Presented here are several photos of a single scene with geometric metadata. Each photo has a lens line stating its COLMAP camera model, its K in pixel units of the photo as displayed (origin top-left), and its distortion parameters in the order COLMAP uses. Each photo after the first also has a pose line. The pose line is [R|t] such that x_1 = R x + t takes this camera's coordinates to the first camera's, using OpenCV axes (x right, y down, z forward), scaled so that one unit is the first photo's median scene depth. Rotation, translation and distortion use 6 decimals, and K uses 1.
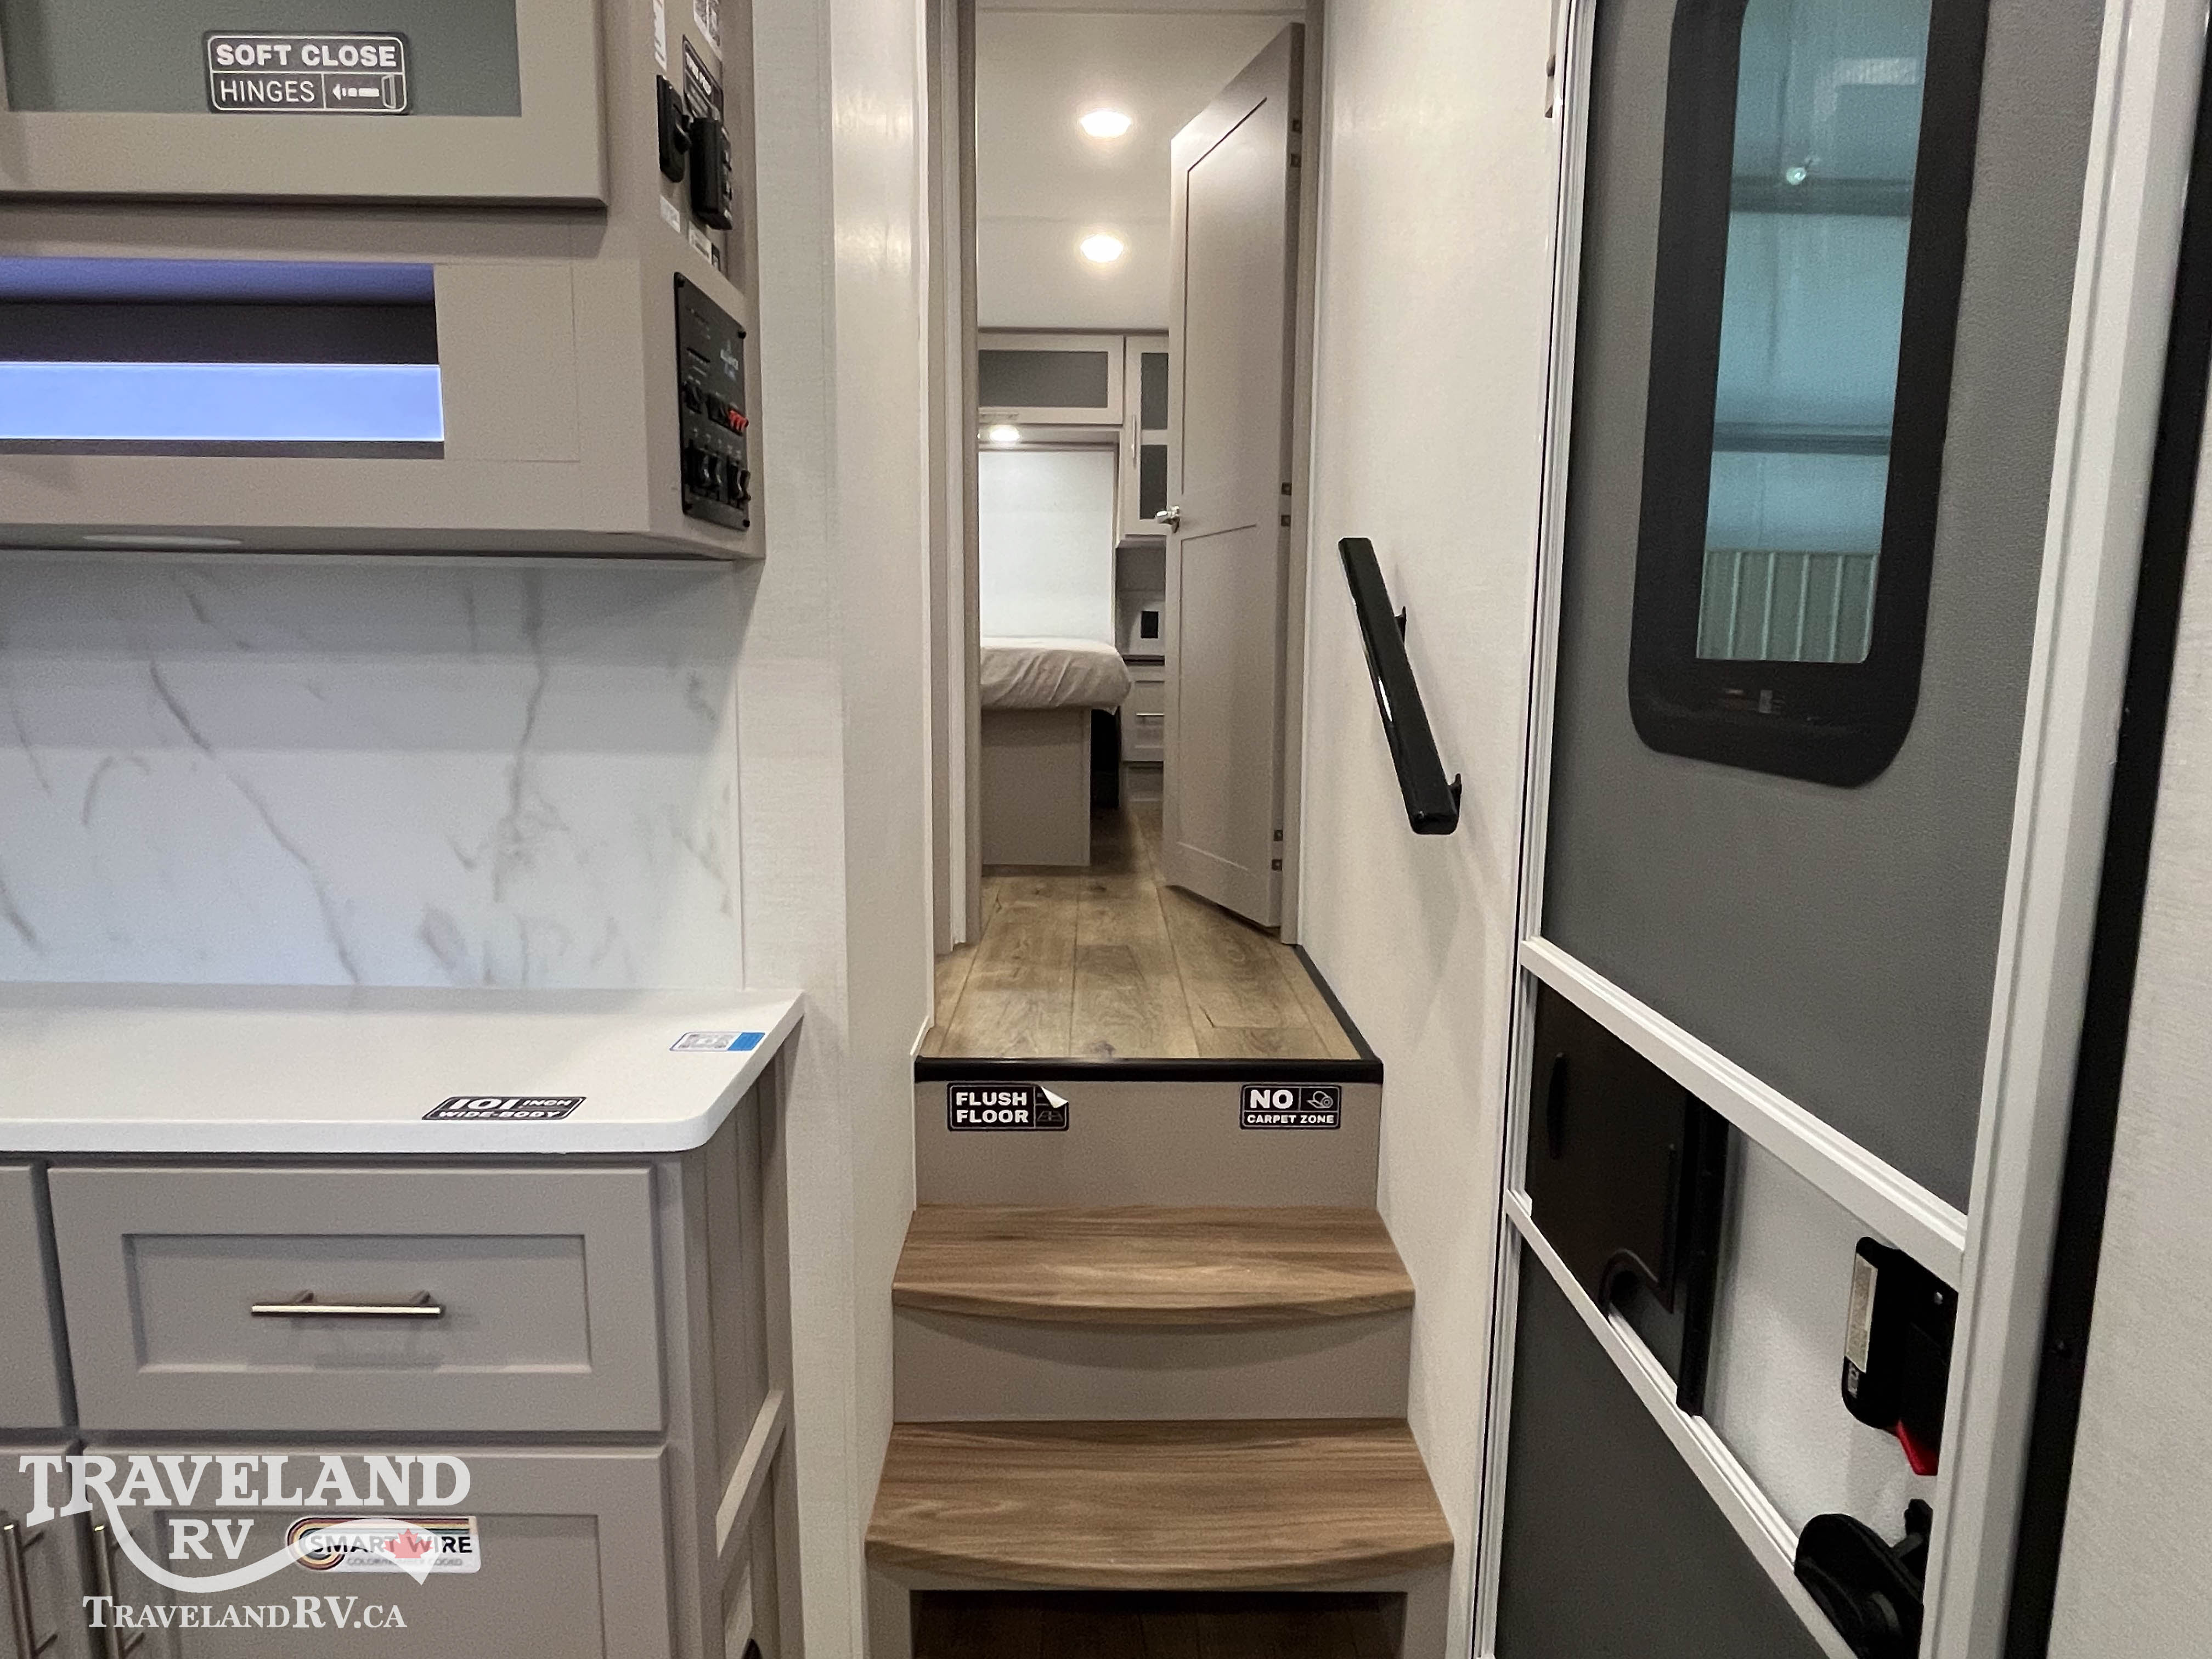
lens RADIAL K [[1315.8, 0, 1102.8], [0, 1315.8, 837.6], [0, 0, 1]] dist [-0.002145, -0.001687]
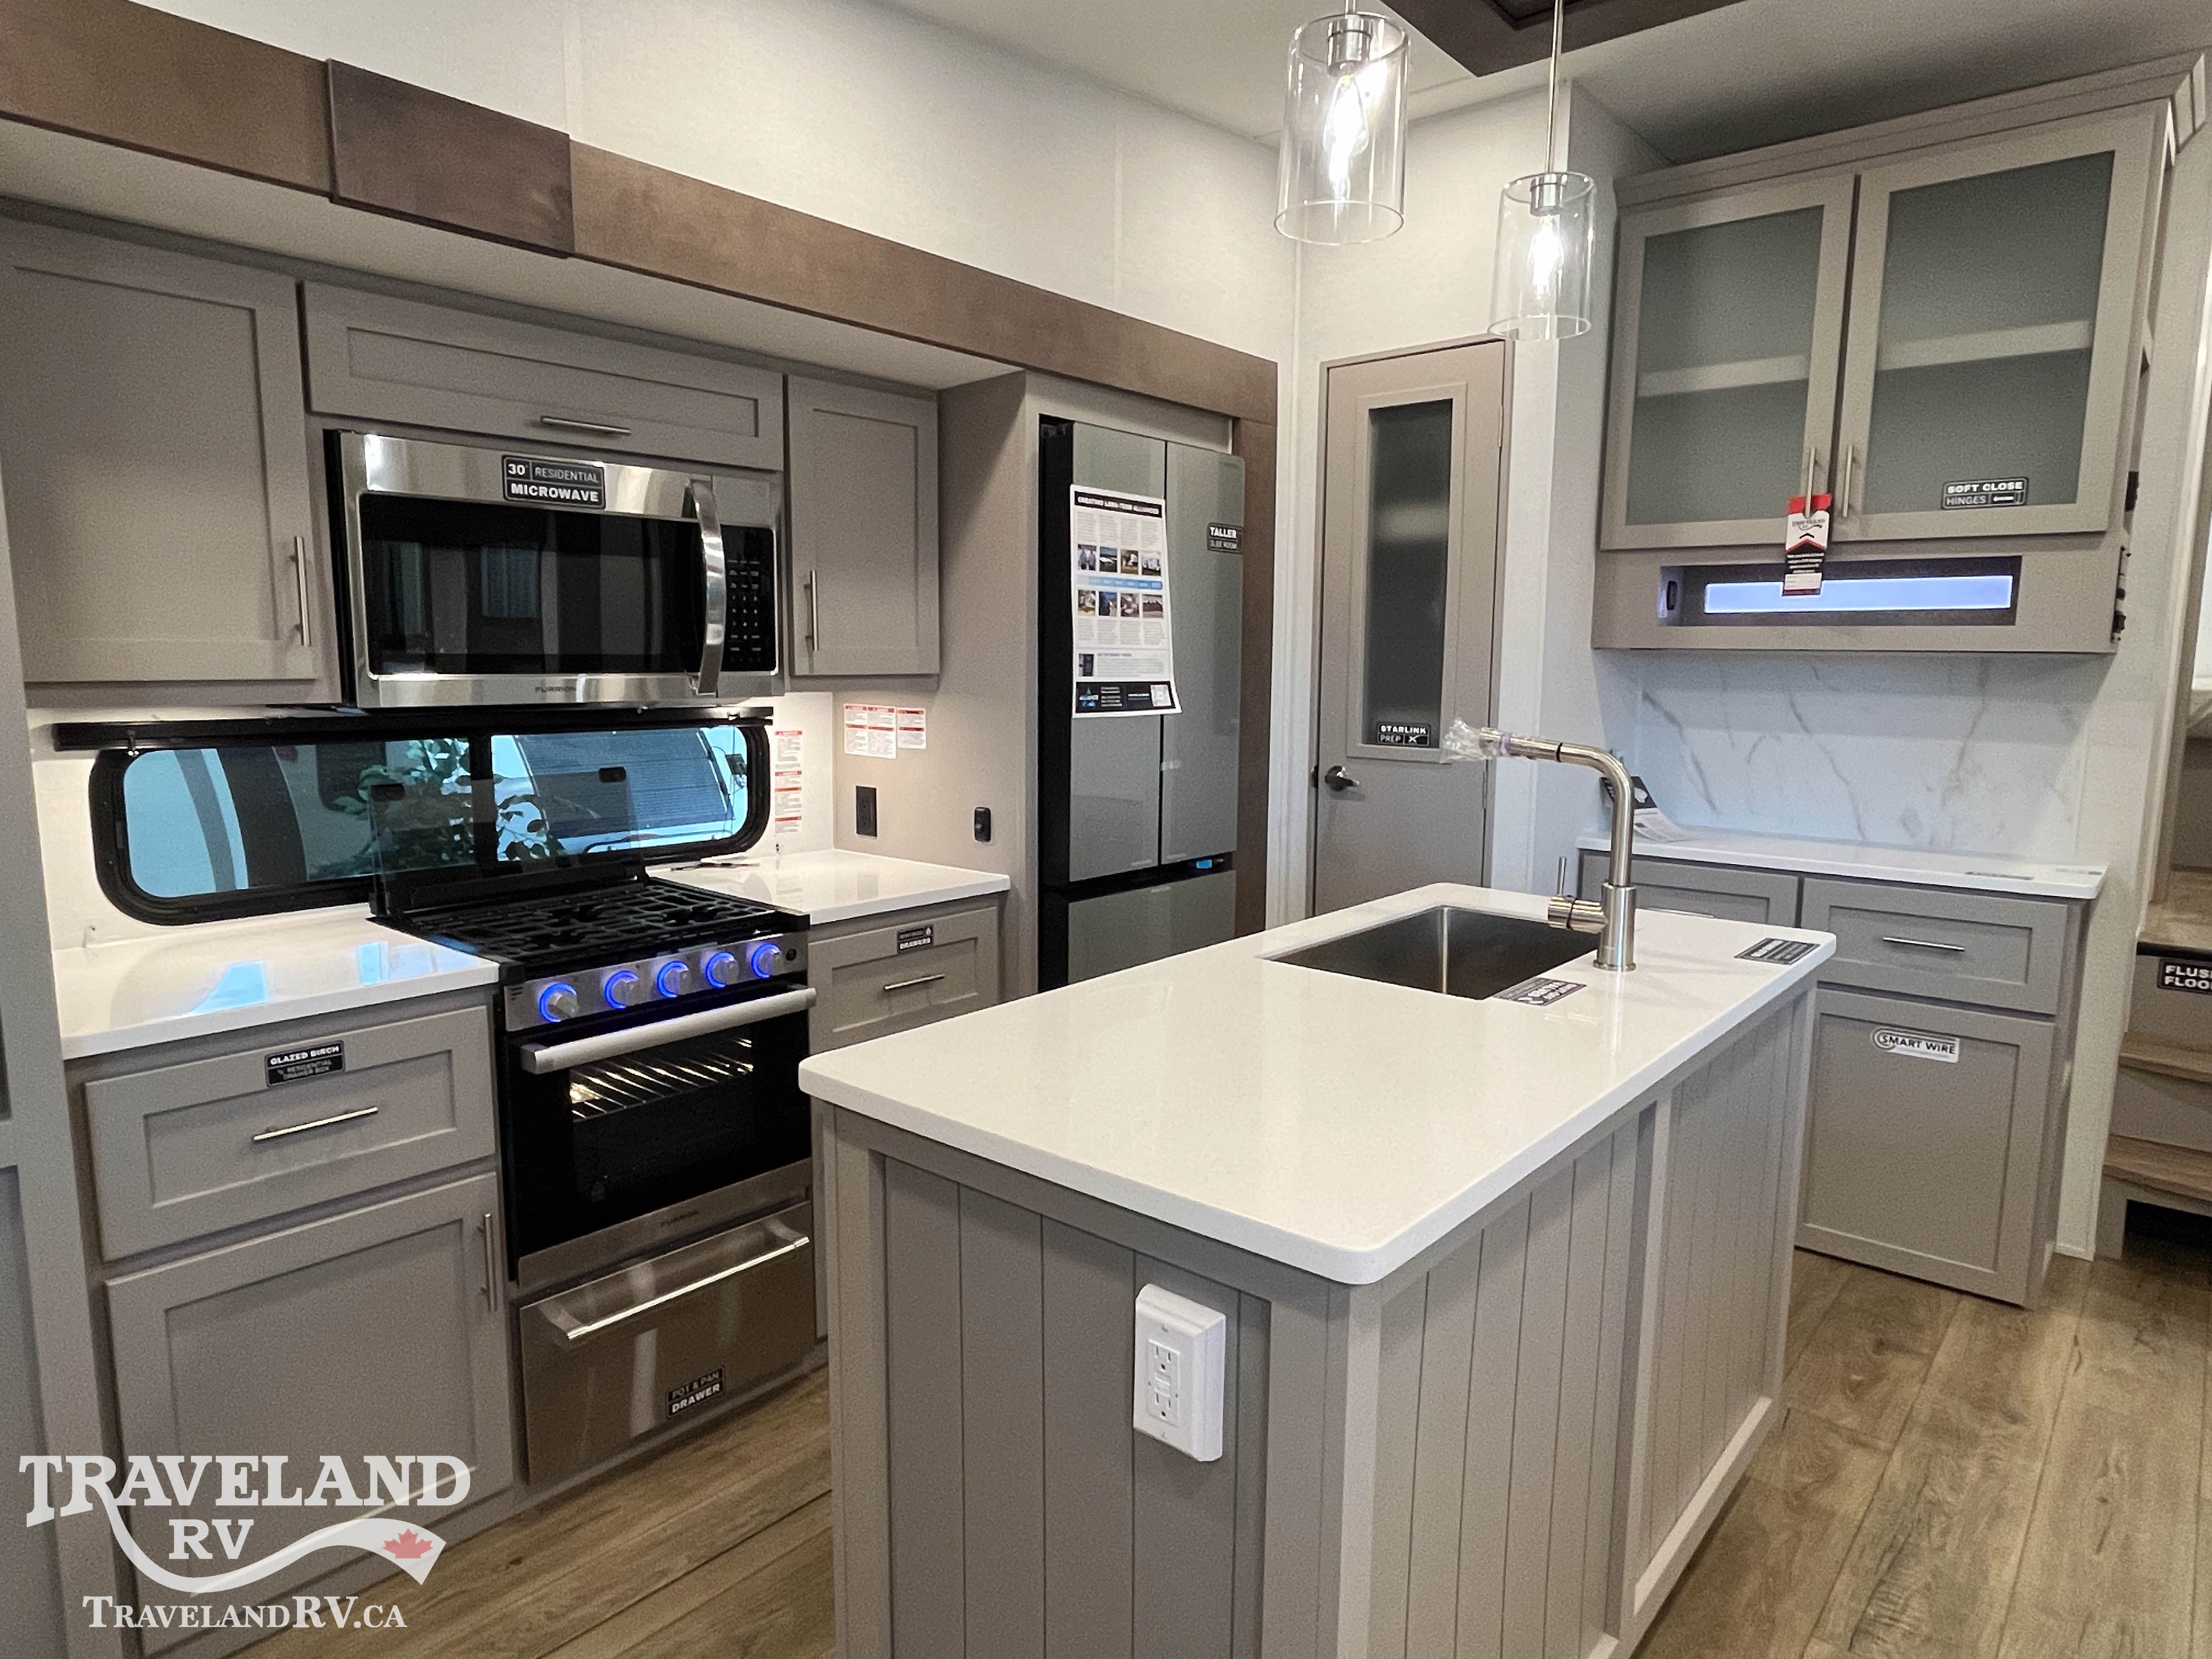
lens RADIAL K [[1315.8, 0, 1105.9], [0, 1315.8, 833.3], [0, 0, 1]] dist [-0.002145, -0.001687]
pose [[0.756046, 0.086828, -0.648733, -0.089241], [-0.100912, 0.994774, 0.015538, 0.195127], [0.646692, 0.053718, 0.760857, -1.550720]]
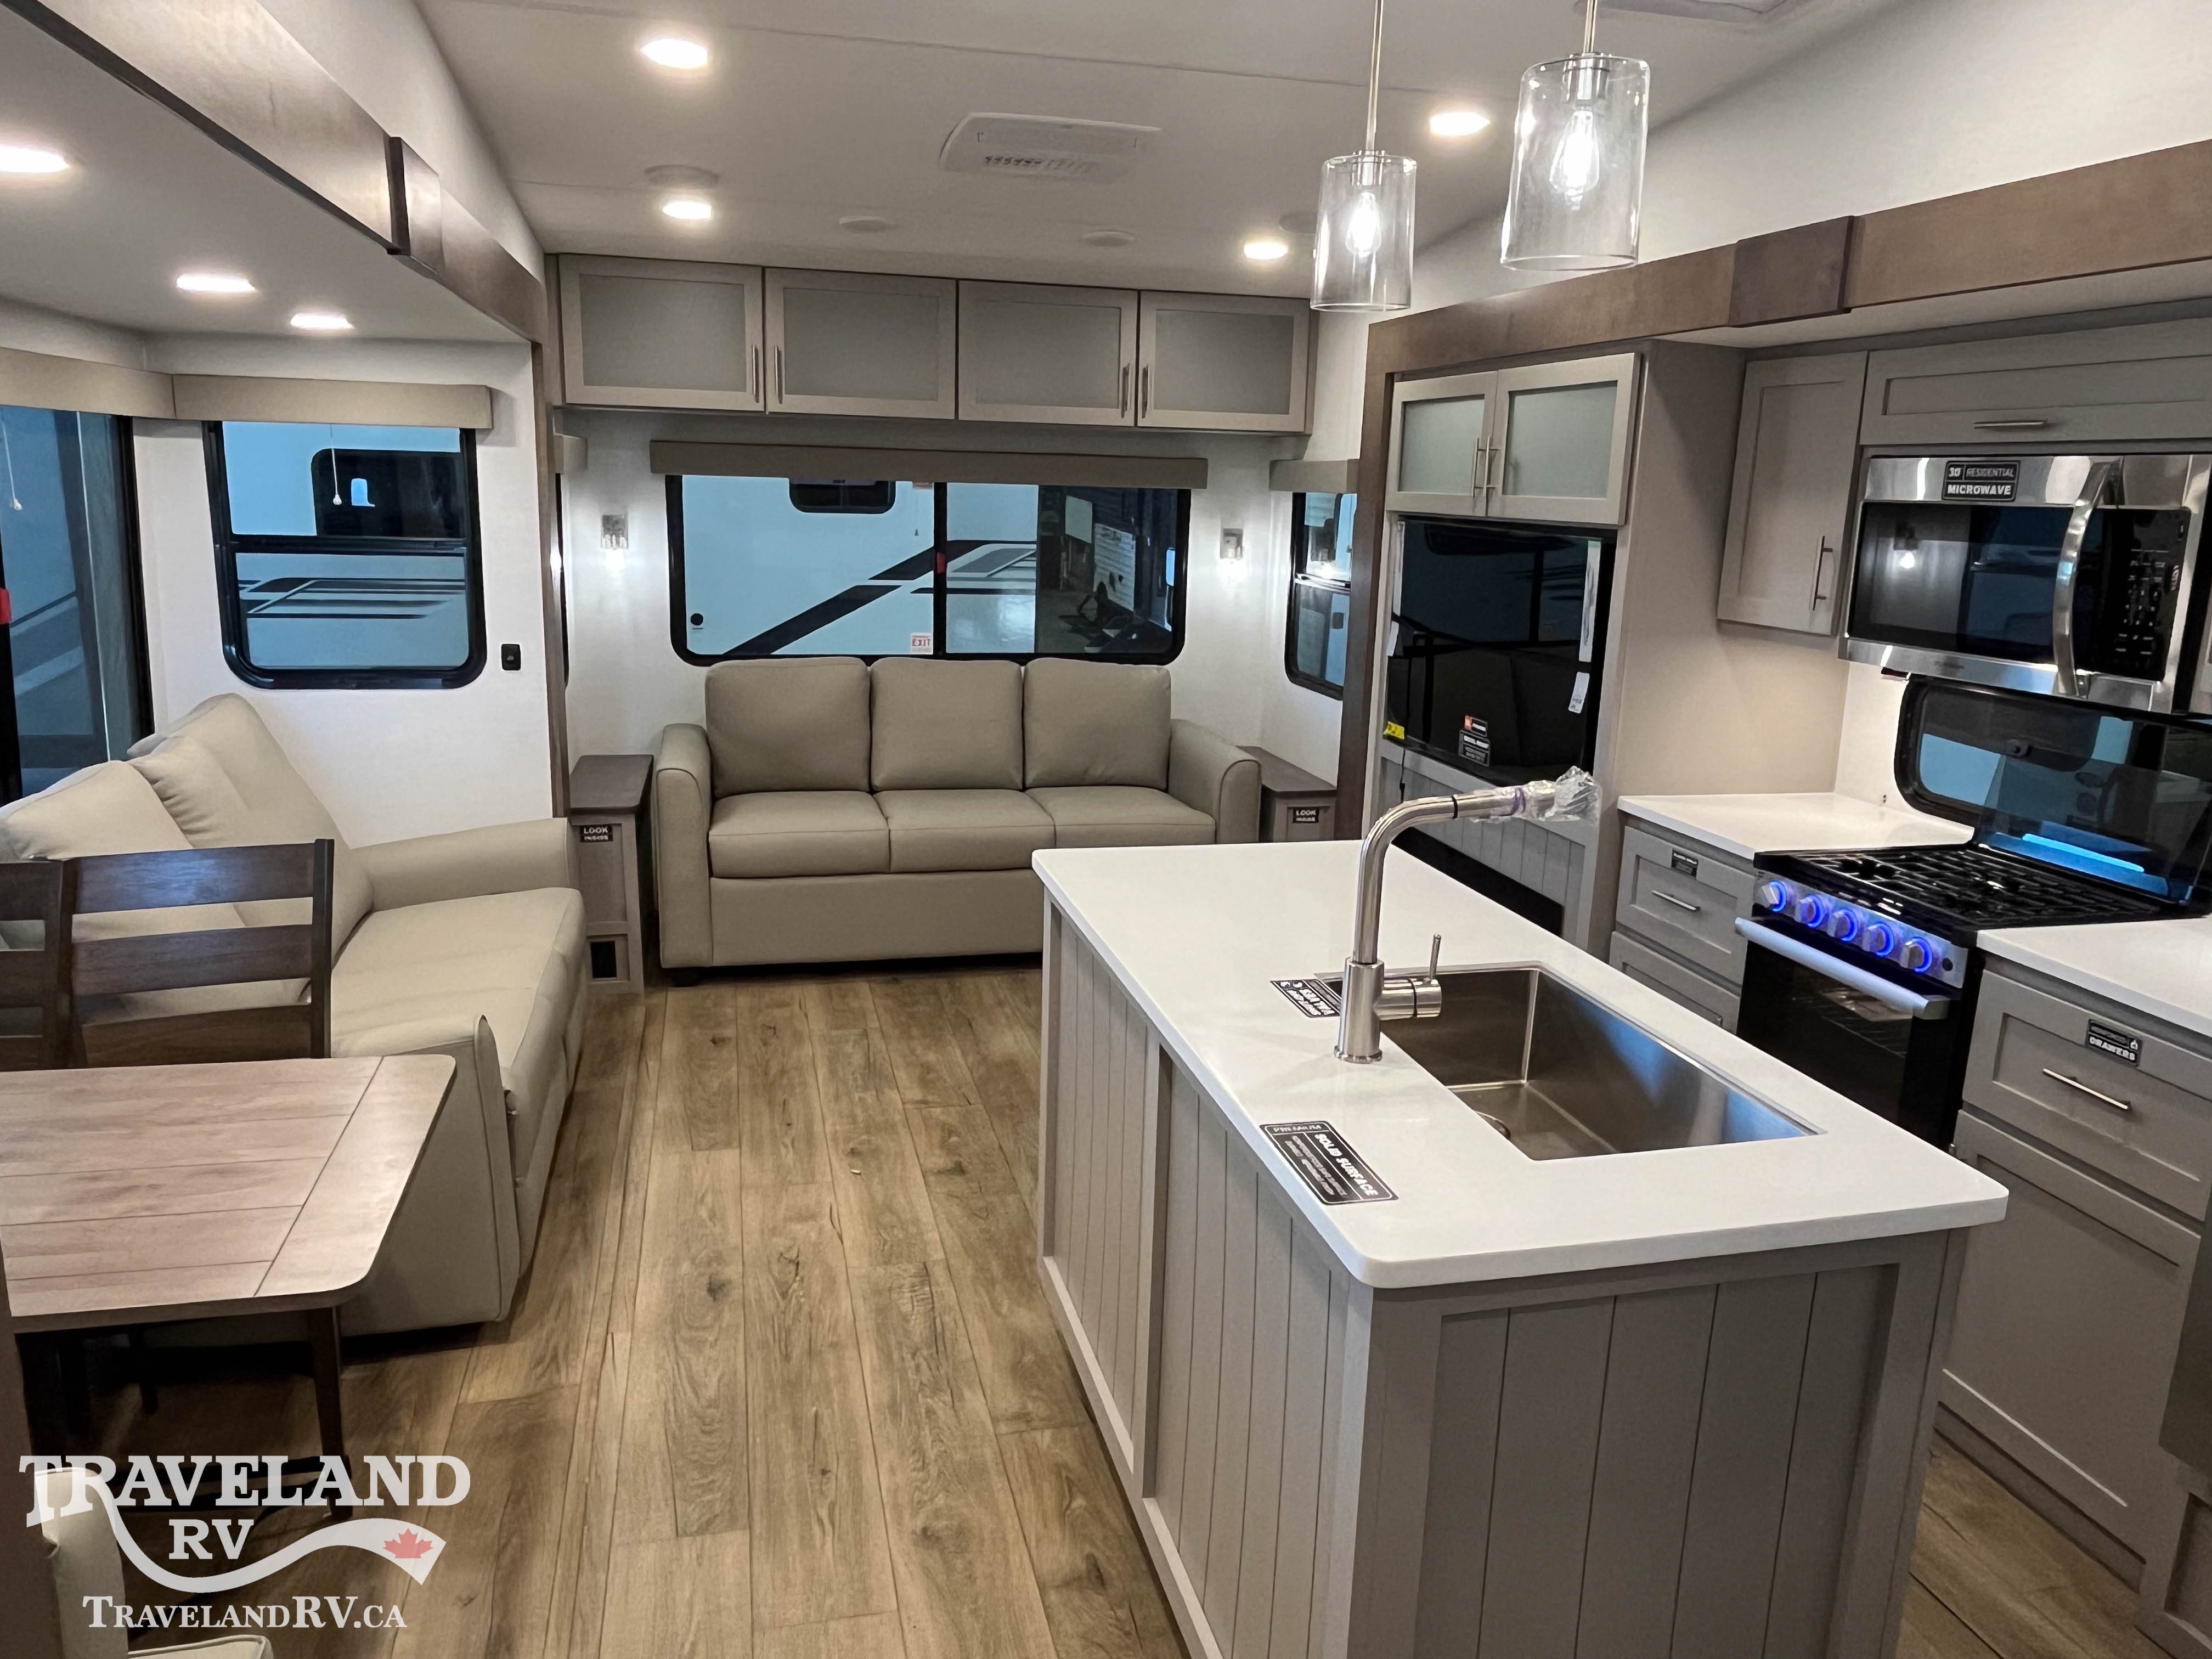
lens RADIAL K [[1528.2, 0, 1115.9], [0, 1528.2, 822.7], [0, 0, 1]] dist [-0.004969, 0.000692]
pose [[-0.970928, 0.017364, -0.238740, -0.050181], [-0.071415, 0.930931, 0.358144, -0.320709], [0.228470, 0.364782, -0.902627, 0.785078]]
